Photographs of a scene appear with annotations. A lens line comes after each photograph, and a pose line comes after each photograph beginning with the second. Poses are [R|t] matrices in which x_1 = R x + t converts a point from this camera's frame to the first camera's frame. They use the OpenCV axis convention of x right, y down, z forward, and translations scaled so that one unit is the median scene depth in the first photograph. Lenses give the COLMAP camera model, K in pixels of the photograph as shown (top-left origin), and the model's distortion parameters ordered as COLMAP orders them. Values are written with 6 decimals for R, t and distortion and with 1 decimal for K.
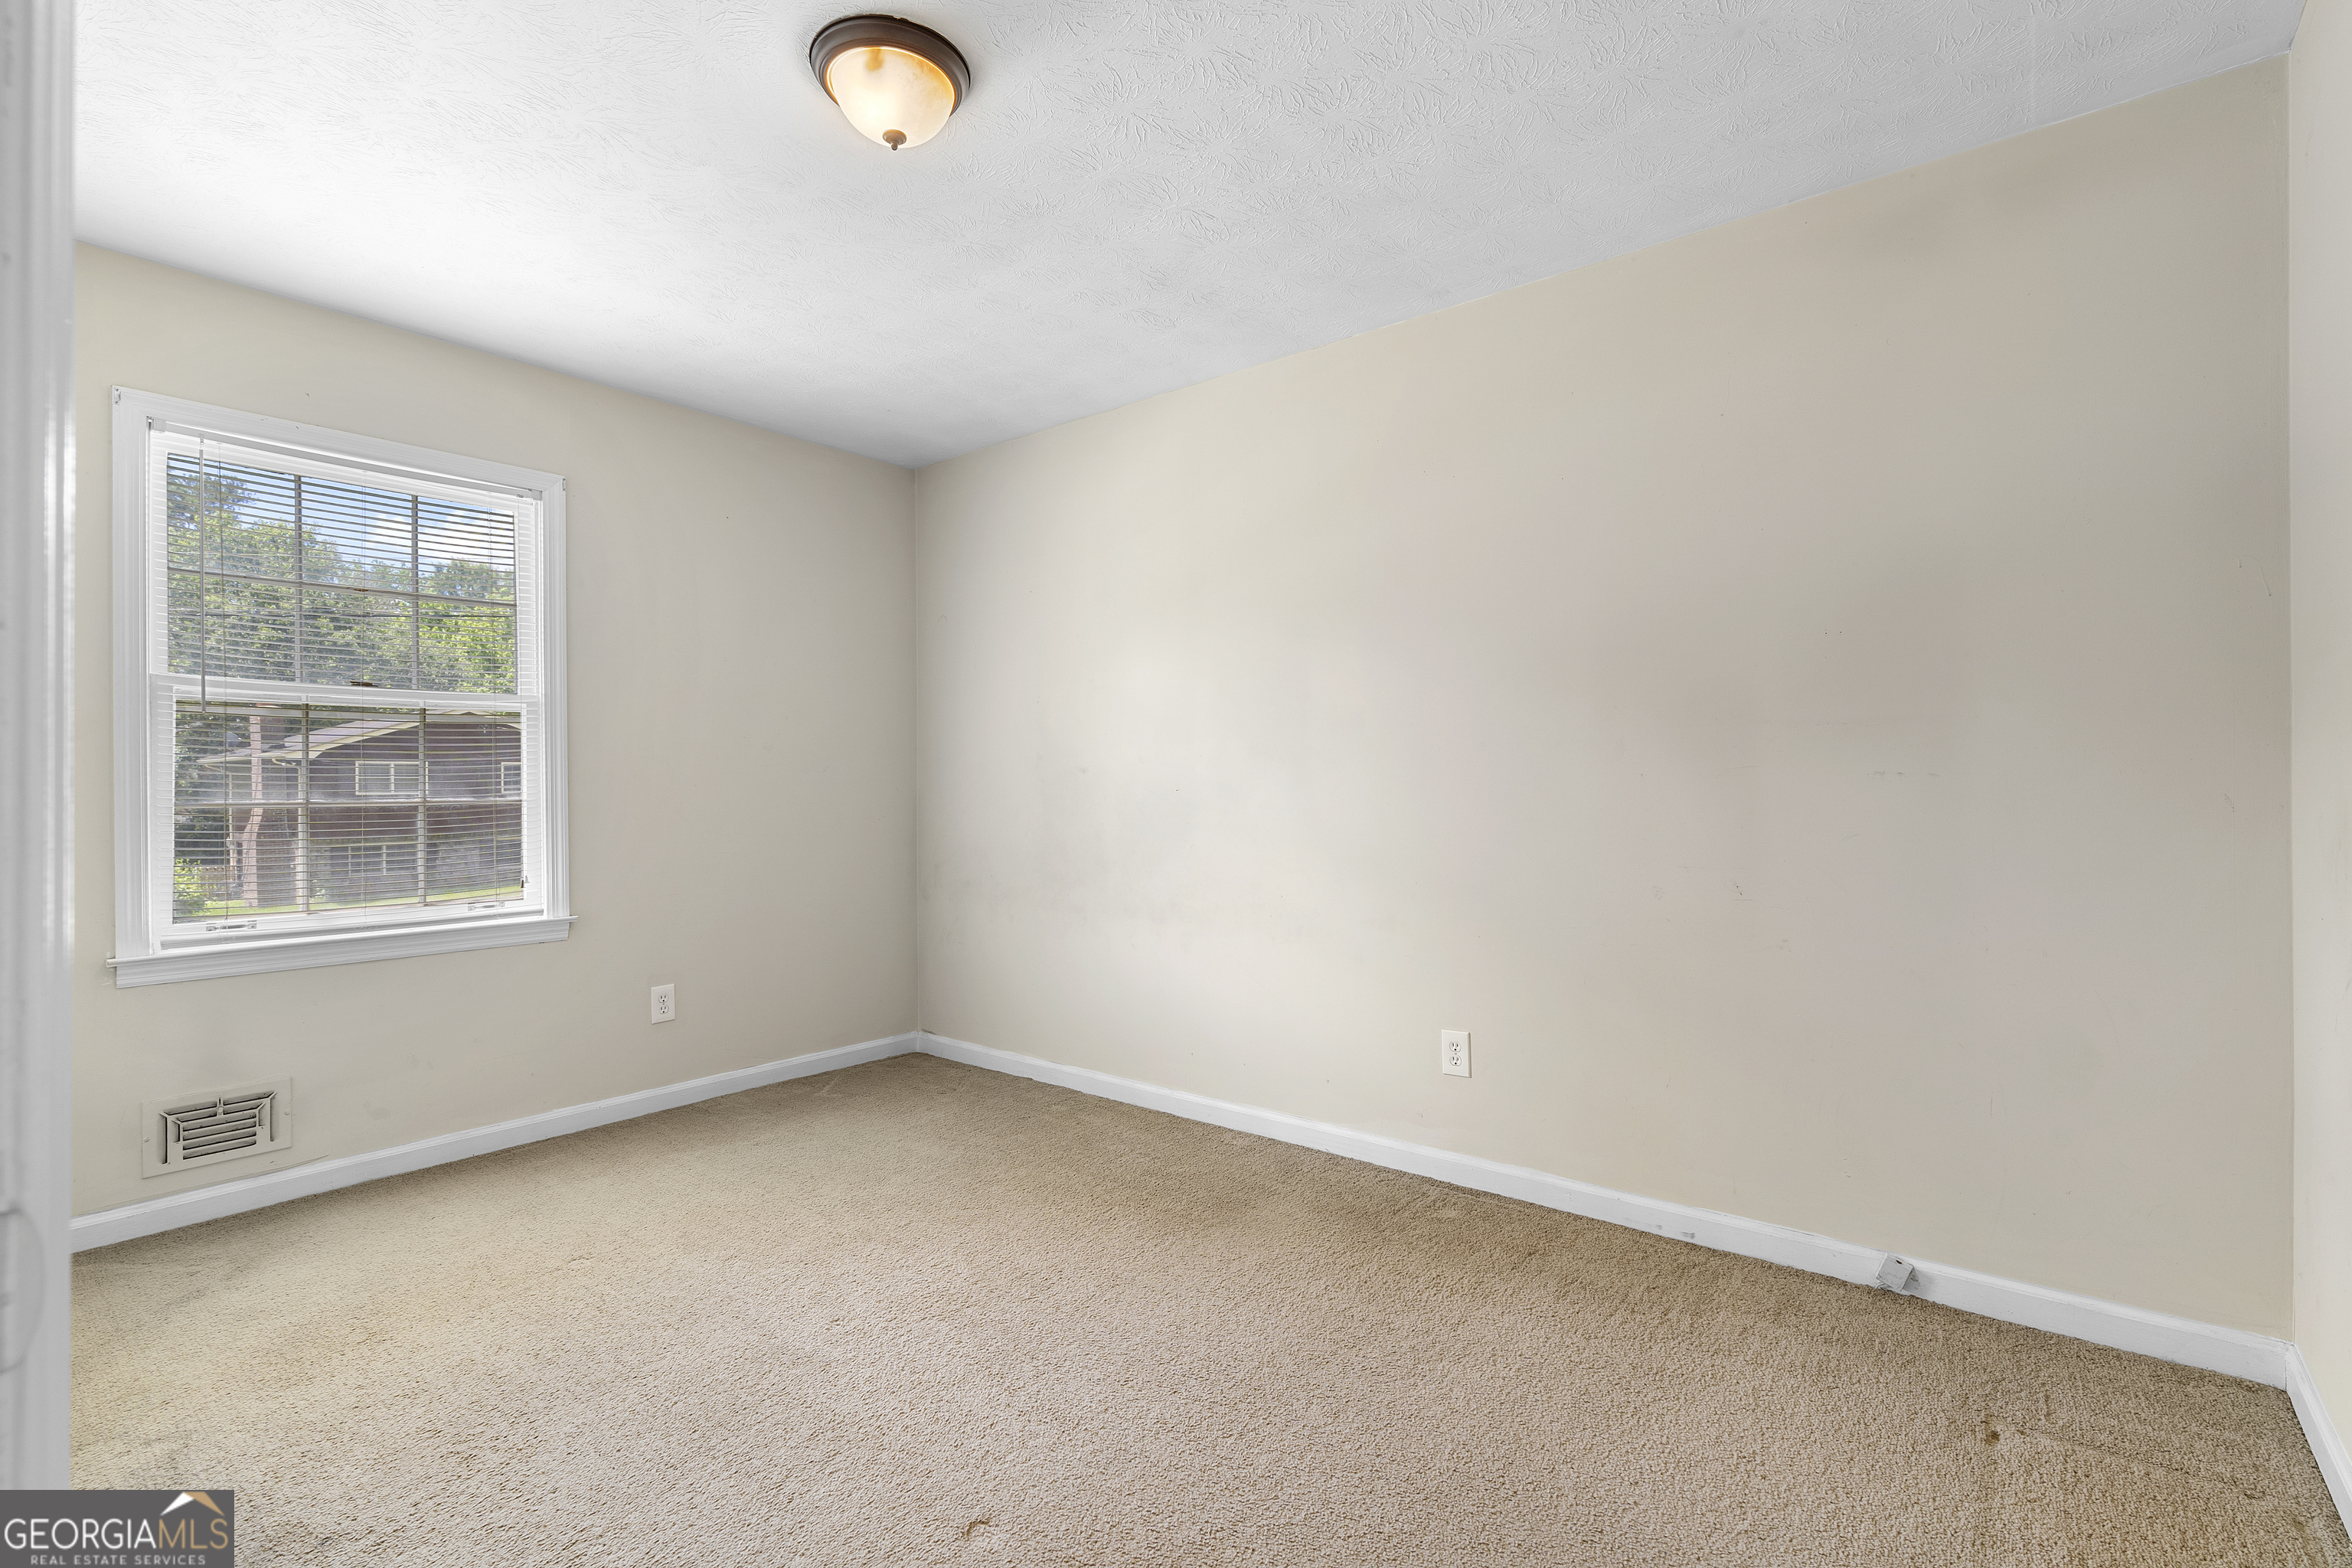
lens RADIAL K [[1076.0, 0, 1164.0], [0, 1076.0, 771.6], [0, 0, 1]] dist [-0.009124, 0.005442]
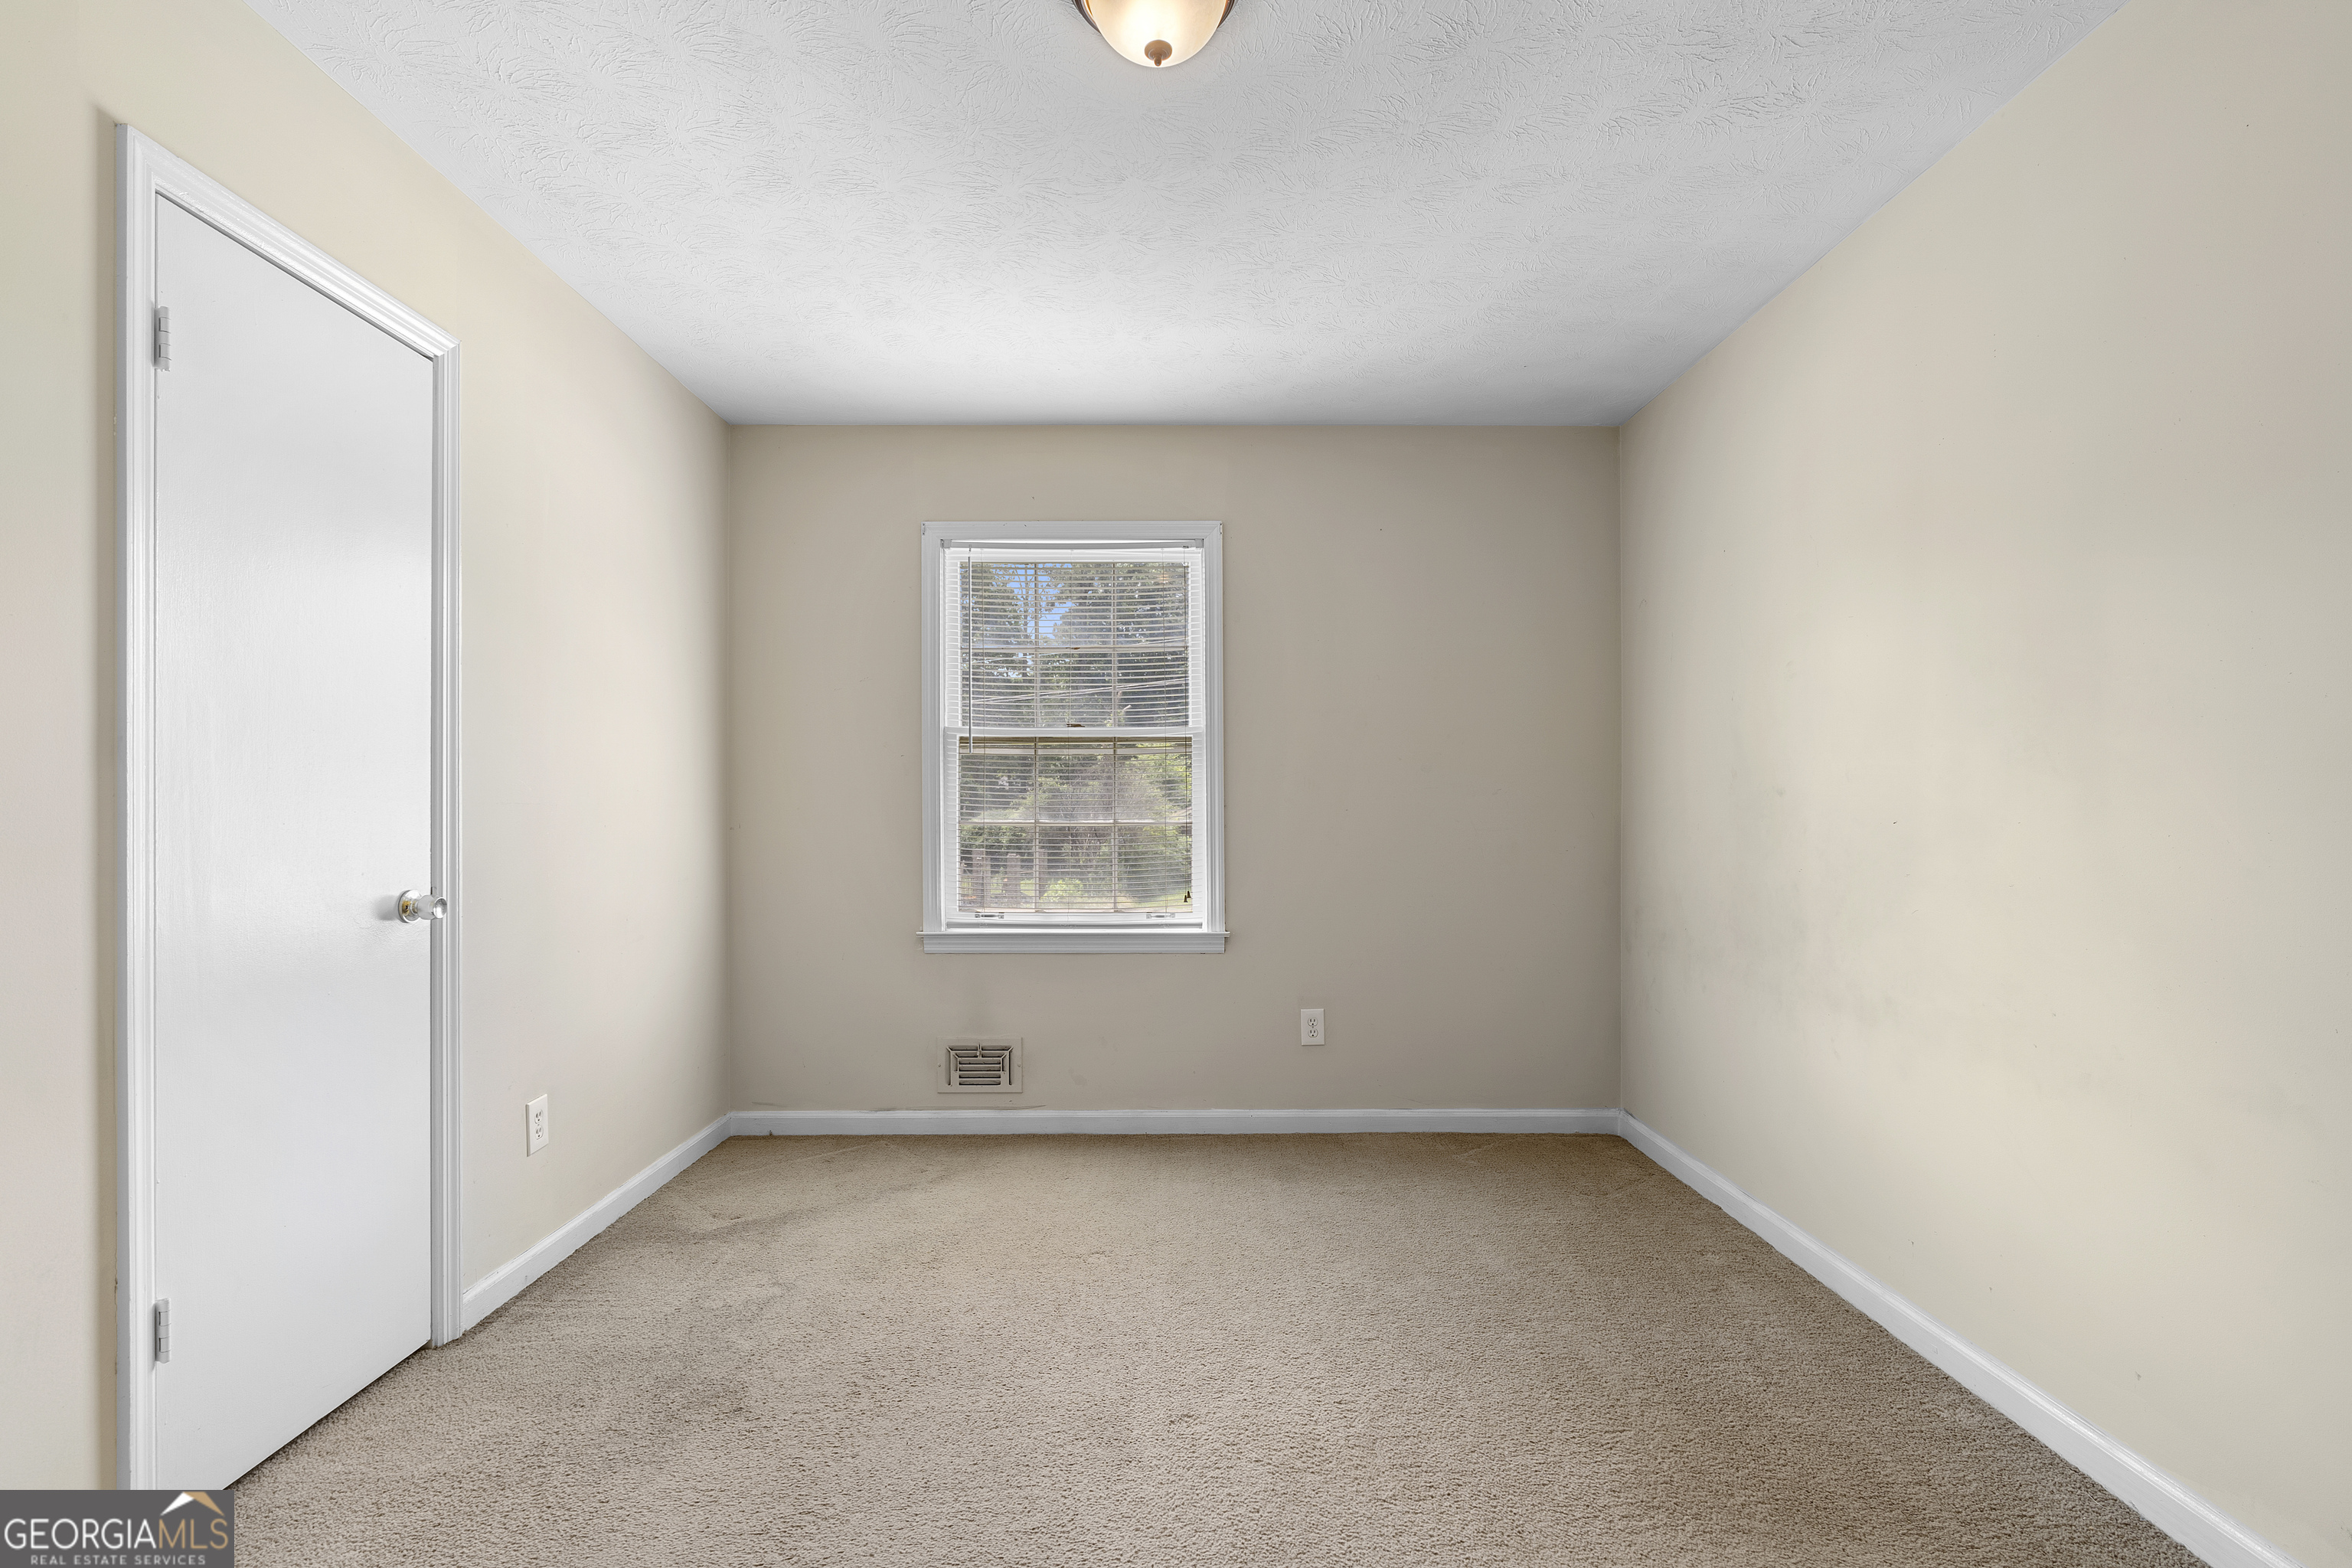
lens RADIAL K [[1076.0, 0, 1167.0], [0, 1076.0, 797.5], [0, 0, 1]] dist [-0.009124, 0.005442]
pose [[0.636629, -0.001929, -0.771168, 0.258723], [0.005680, 0.999981, 0.002188, -0.001626], [0.771149, -0.005773, 0.636628, 0.297359]]
